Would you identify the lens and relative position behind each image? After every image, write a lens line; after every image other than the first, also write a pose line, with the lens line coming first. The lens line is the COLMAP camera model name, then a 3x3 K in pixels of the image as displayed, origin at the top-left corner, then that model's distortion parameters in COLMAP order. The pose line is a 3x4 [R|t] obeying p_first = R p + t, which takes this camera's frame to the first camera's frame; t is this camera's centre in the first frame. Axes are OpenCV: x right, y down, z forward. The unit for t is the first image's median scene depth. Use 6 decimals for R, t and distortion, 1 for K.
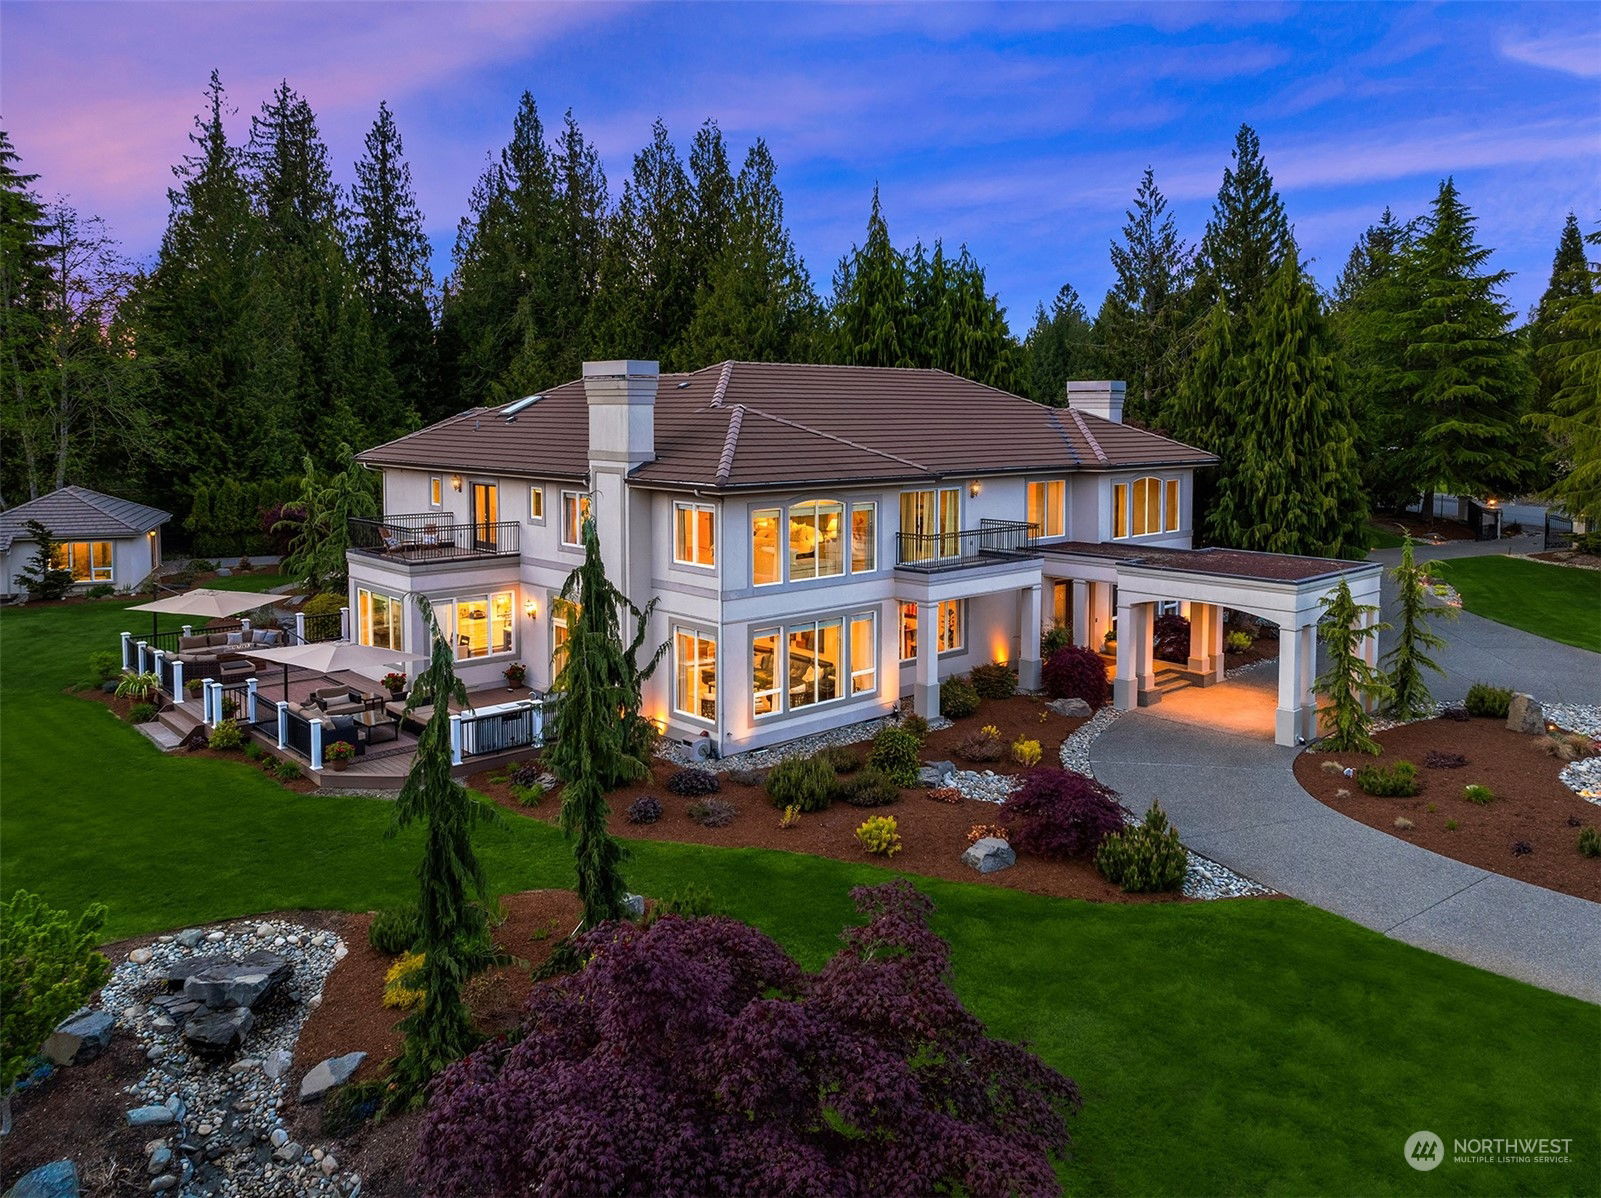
lens RADIAL K [[1213.6, 0, 800.7], [0, 1213.6, 576.8], [0, 0, 1]] dist [-0.008125, -0.000049]
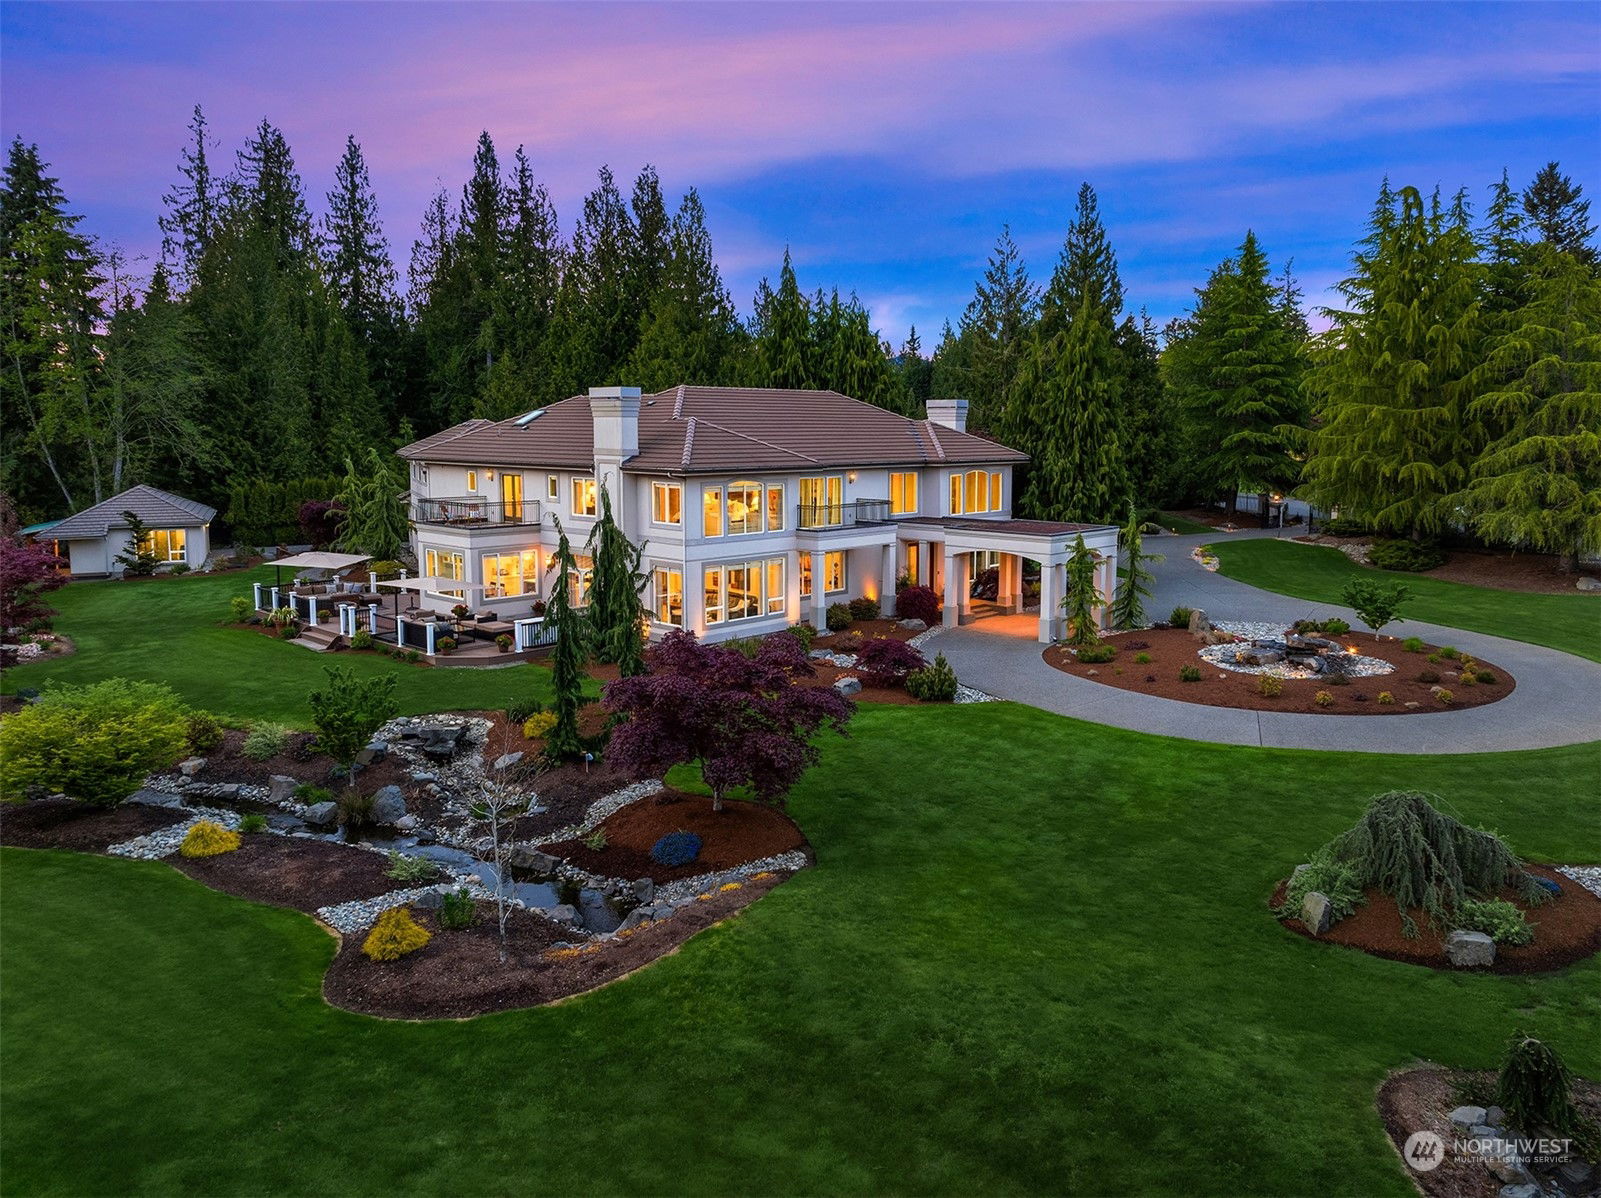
lens RADIAL K [[1107.3, 0, 771.6], [0, 1107.3, 765.0], [0, 0, 1]] dist [0.002786, -0.002807]
pose [[0.999178, -0.011317, 0.038936, -0.006649], [0.004868, 0.986793, 0.161913, 0.036962], [-0.040254, -0.161590, 0.986037, -0.255760]]
